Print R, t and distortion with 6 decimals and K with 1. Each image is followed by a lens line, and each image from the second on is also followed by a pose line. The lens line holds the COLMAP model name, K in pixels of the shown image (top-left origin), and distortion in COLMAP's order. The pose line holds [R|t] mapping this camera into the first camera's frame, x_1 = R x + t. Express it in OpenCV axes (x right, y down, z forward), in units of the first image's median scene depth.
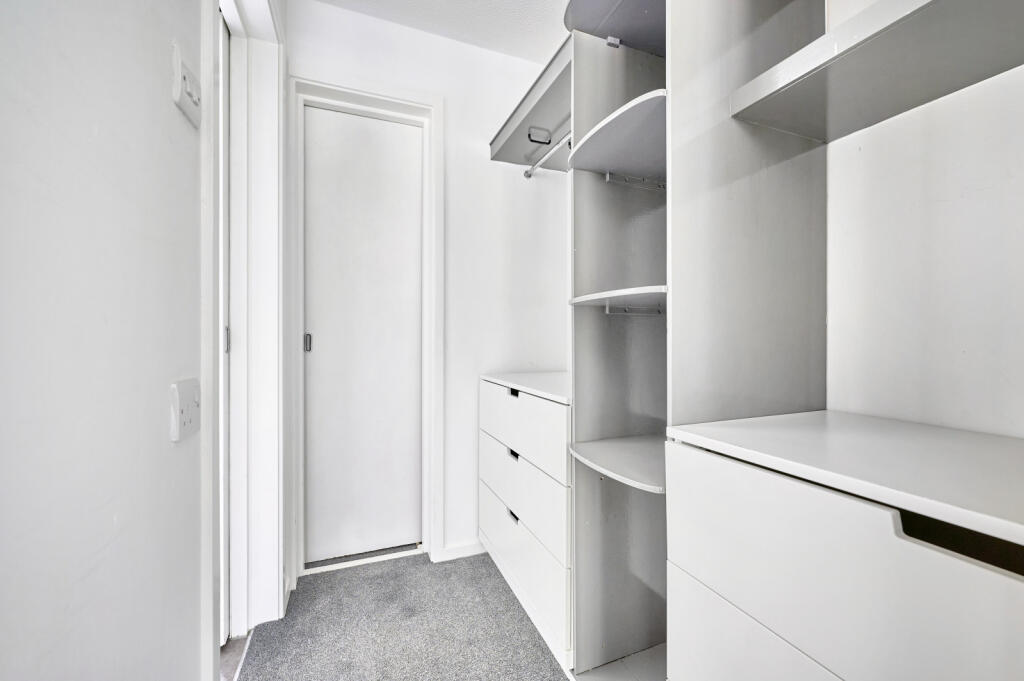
lens RADIAL K [[413.1, 0, 514.8], [0, 413.1, 339.1], [0, 0, 1]] dist [-0.000585, -0.001552]
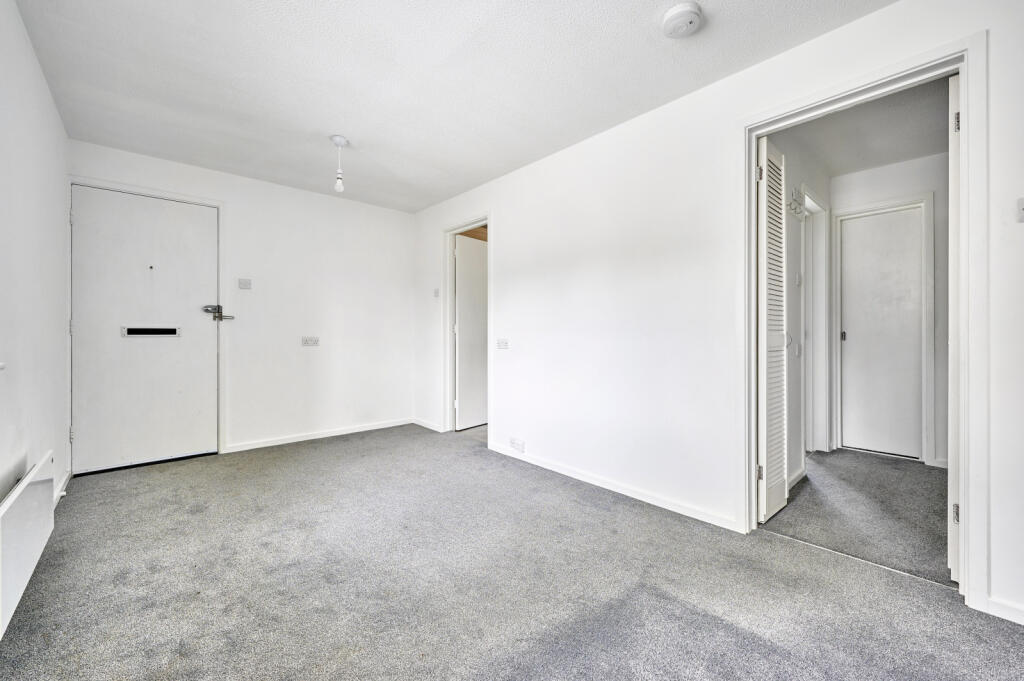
lens RADIAL K [[413.1, 0, 515.2], [0, 413.1, 333.8], [0, 0, 1]] dist [-0.000585, -0.001552]
pose [[0.358300, 0.000364, -0.933607, 0.926425], [0.008150, 0.999961, 0.003518, -0.025053], [0.933571, -0.008869, 0.358283, -1.405387]]
